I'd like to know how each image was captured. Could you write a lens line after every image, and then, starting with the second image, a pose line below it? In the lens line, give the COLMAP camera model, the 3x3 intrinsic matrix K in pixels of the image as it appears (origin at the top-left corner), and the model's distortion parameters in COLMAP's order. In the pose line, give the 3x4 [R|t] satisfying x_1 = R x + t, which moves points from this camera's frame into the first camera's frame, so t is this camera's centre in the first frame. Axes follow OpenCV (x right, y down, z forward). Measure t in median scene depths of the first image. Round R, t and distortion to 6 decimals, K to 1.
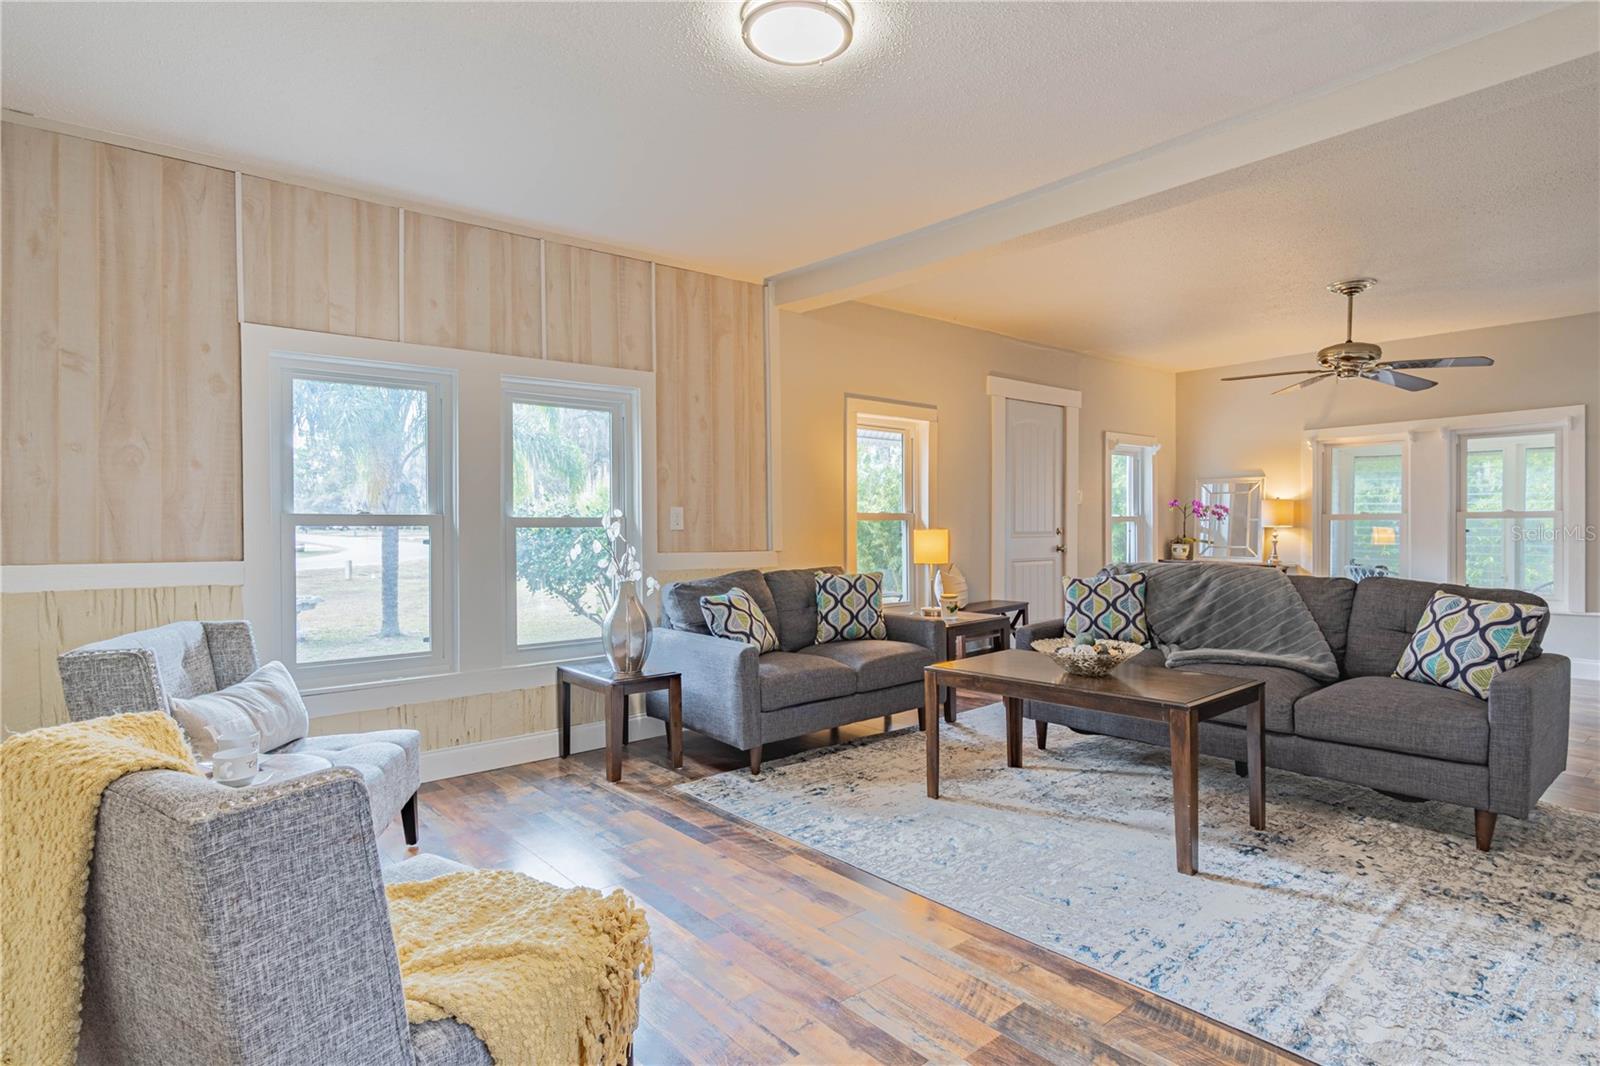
lens RADIAL K [[833.1, 0, 801.0], [0, 833.1, 531.2], [0, 0, 1]] dist [-0.000876, 0.000195]
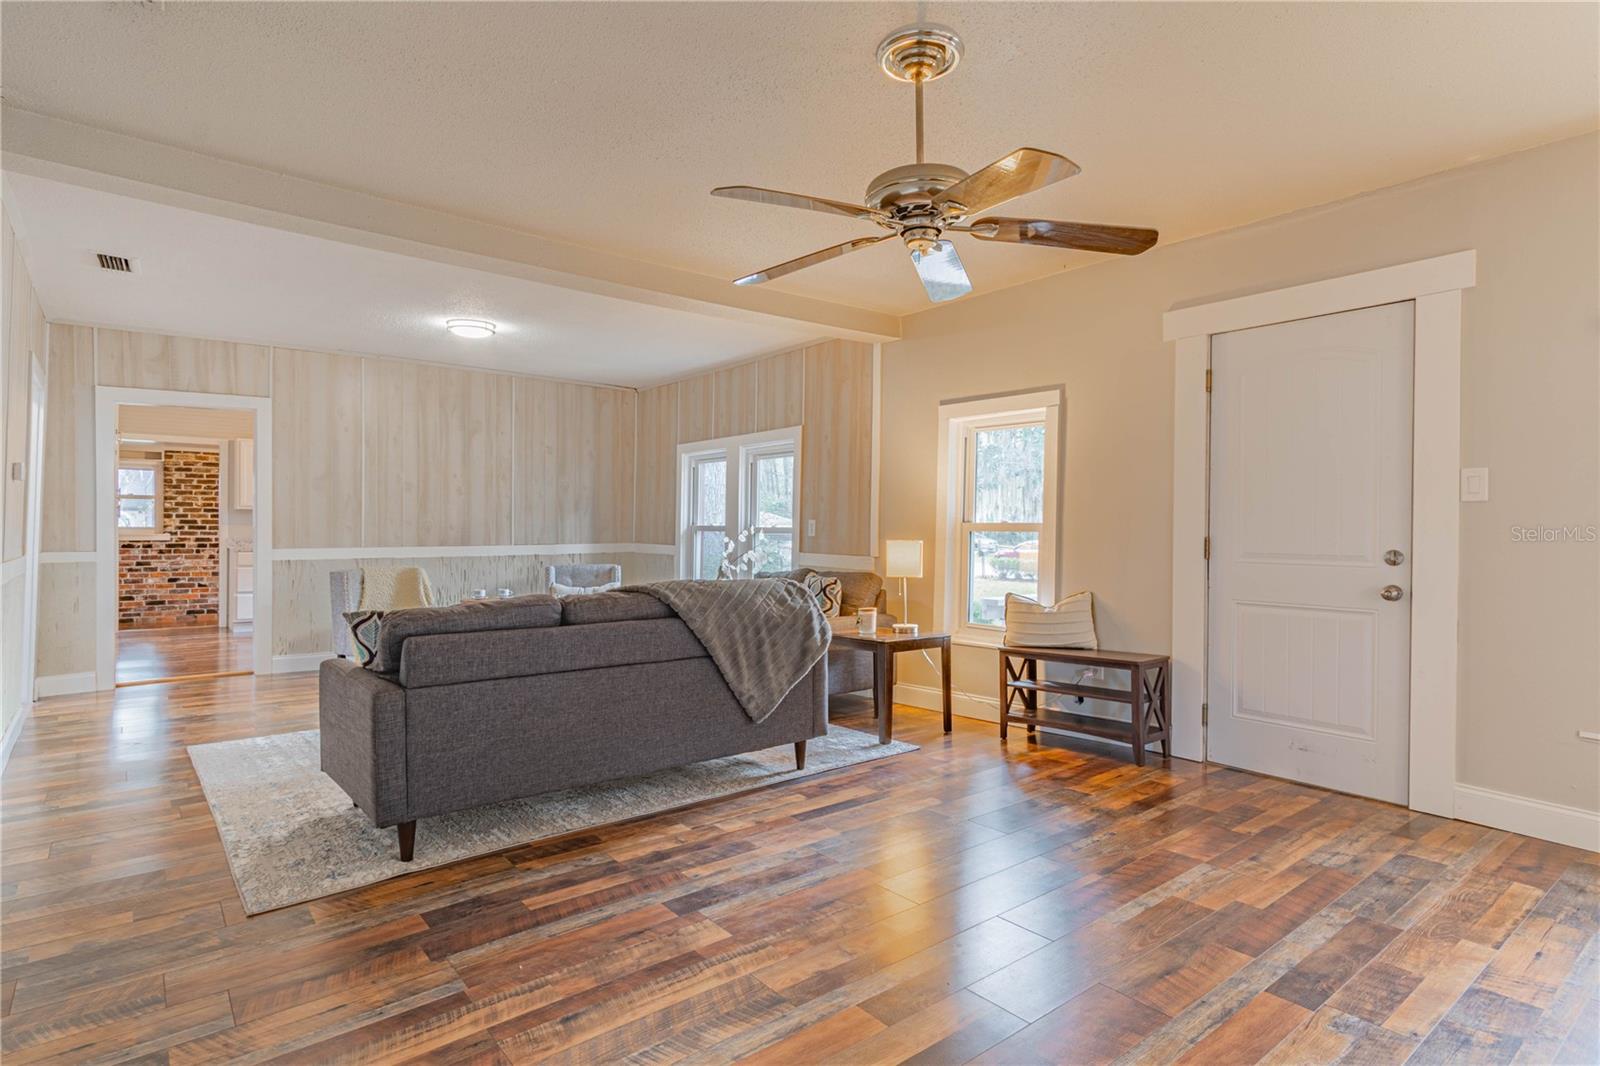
lens RADIAL K [[833.1, 0, 799.8], [0, 833.1, 531.0], [0, 0, 1]] dist [-0.000876, 0.000195]
pose [[-0.022249, 0.017264, -0.999603, 1.108954], [-0.005565, 0.999833, 0.017392, -0.030551], [0.999737, 0.005950, -0.022150, 0.902631]]
